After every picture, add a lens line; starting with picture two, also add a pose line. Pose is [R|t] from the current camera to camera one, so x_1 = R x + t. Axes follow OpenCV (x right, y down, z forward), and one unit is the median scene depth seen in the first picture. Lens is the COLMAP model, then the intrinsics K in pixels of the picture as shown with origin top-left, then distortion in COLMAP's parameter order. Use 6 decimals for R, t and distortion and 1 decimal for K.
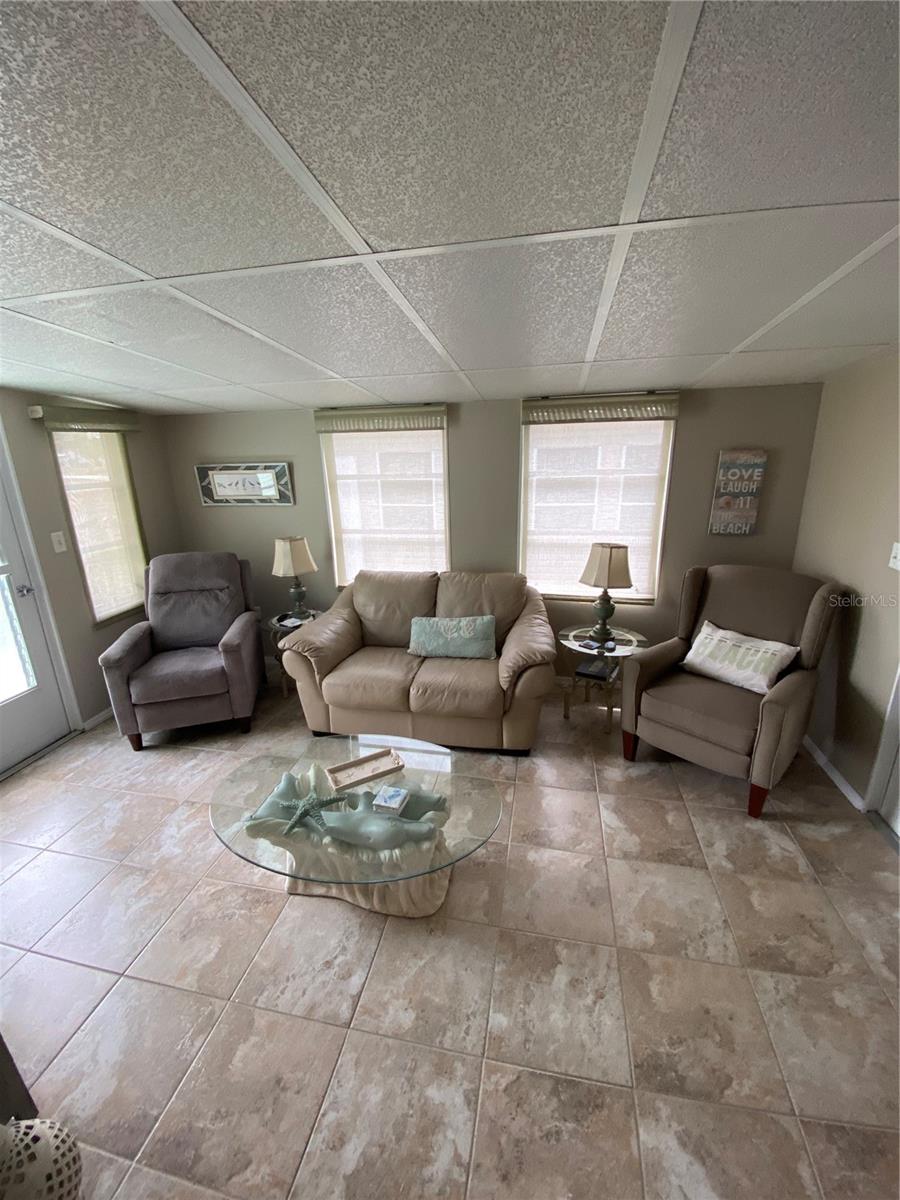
lens RADIAL K [[478.5, 0, 453.2], [0, 478.5, 598.8], [0, 0, 1]] dist [0.010756, -0.019592]
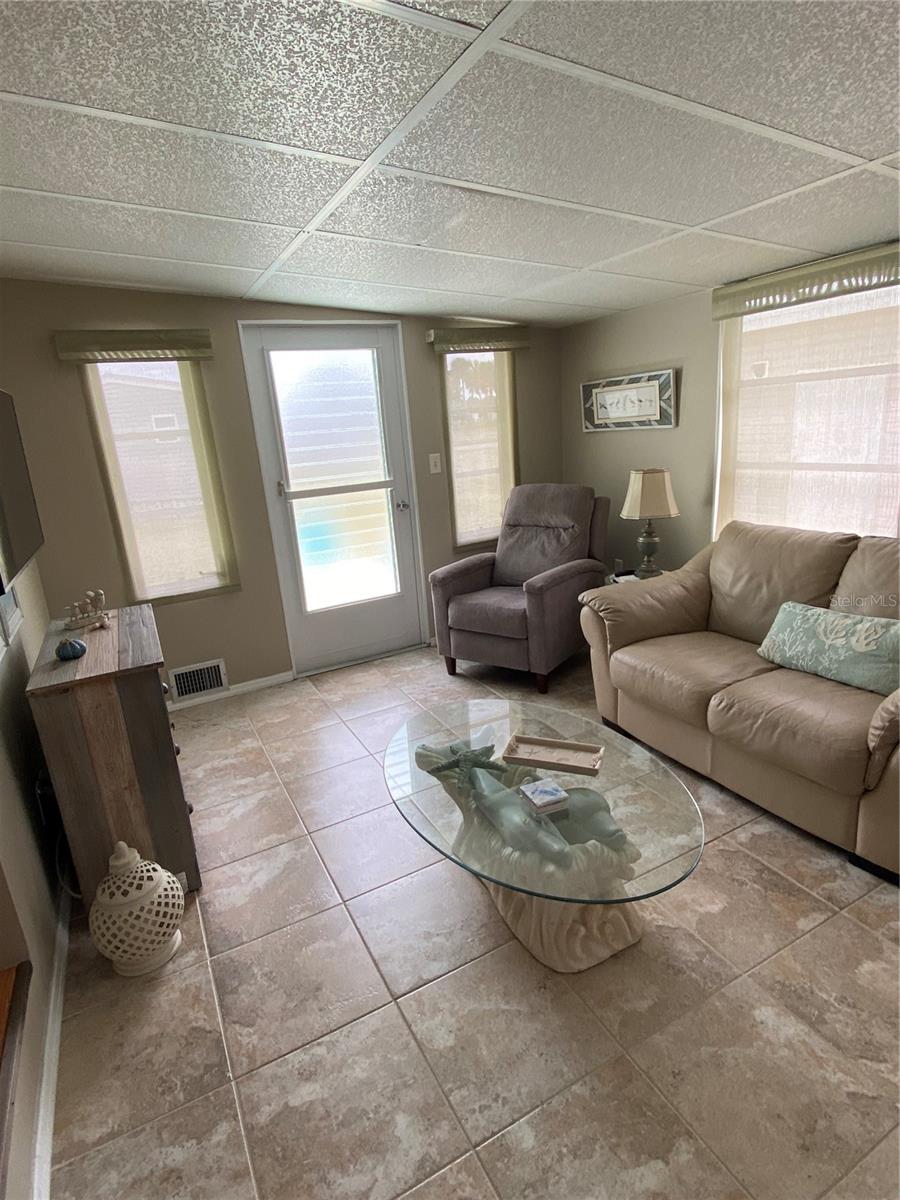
lens RADIAL K [[613.2, 0, 444.3], [0, 613.2, 607.0], [0, 0, 1]] dist [0.053608, -0.054863]
pose [[0.627921, 0.200108, -0.752112, 0.265701], [-0.164819, 0.978652, 0.122778, 0.021131], [0.760625, 0.046867, 0.647498, 0.143567]]
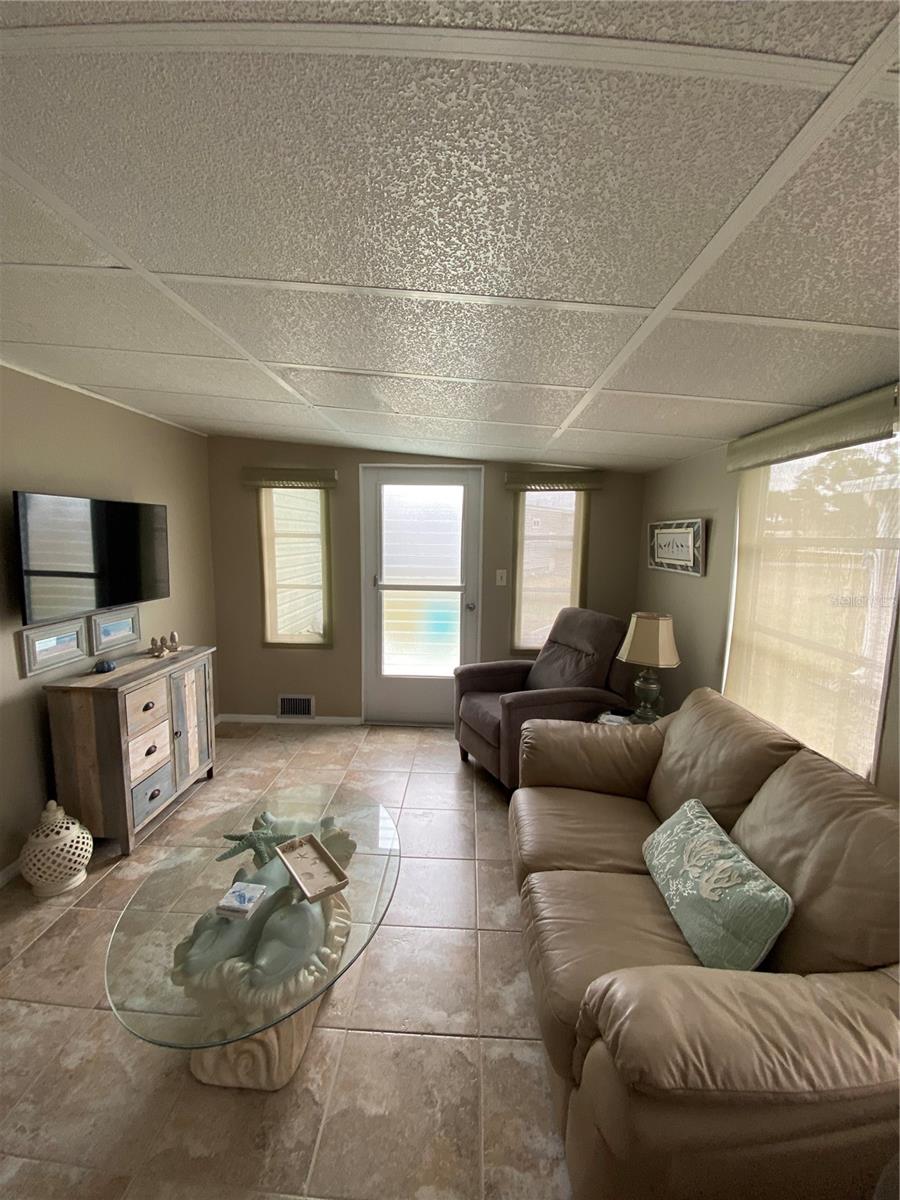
lens RADIAL K [[482.8, 0, 450.0], [0, 482.8, 600.0], [0, 0, 1]] dist [0.023775, -0.020653]
pose [[0.153213, 0.161602, -0.974890, 0.389182], [-0.301569, 0.947124, 0.109605, -0.155794], [0.941054, 0.277203, 0.193846, 0.620975]]
